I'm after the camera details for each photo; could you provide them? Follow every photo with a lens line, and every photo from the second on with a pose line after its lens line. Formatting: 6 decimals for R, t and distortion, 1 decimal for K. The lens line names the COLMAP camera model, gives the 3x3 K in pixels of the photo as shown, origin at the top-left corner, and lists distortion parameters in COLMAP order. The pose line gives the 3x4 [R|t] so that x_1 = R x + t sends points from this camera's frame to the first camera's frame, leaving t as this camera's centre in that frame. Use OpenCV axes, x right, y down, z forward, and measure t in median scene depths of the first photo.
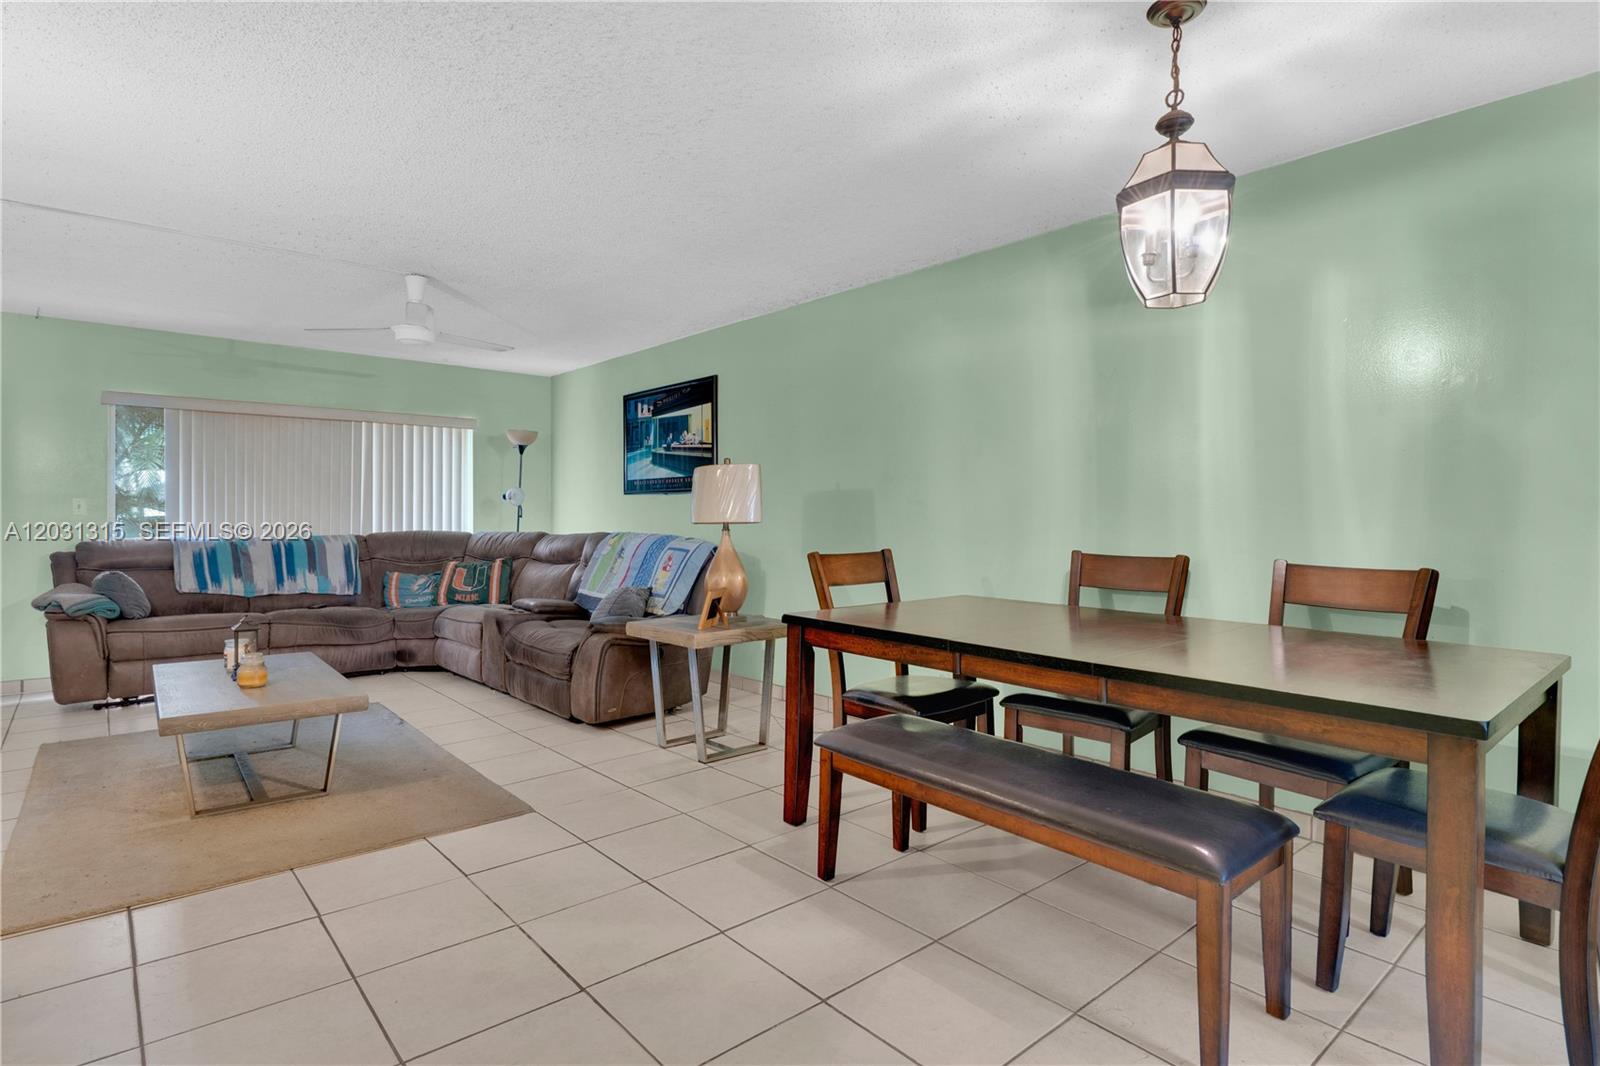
lens RADIAL K [[812.4, 0, 795.4], [0, 812.4, 525.9], [0, 0, 1]] dist [0.003182, 0.000851]
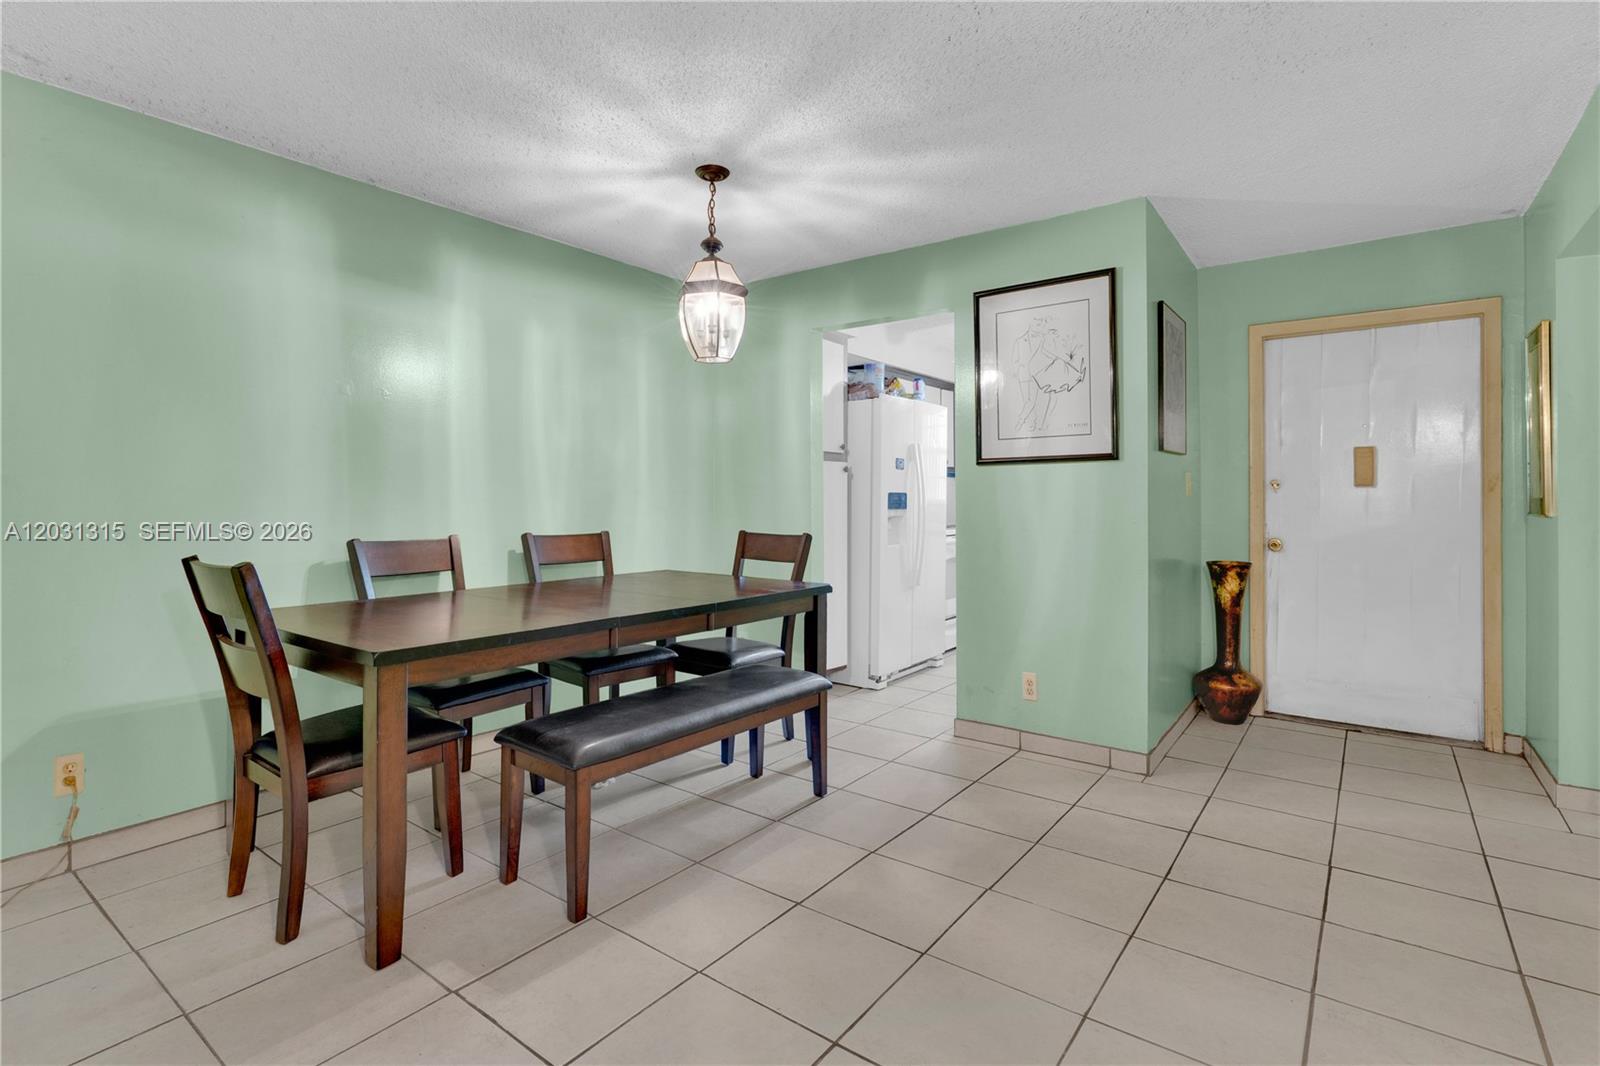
lens RADIAL K [[752.9, 0, 843.8], [0, 752.9, 499.6], [0, 0, 1]] dist [0.009643, -0.000935]
pose [[-0.244007, -0.000668, 0.969773, -0.542367], [0.024349, 0.999680, 0.006815, -0.005248], [-0.969468, 0.025276, -0.243913, 0.608888]]
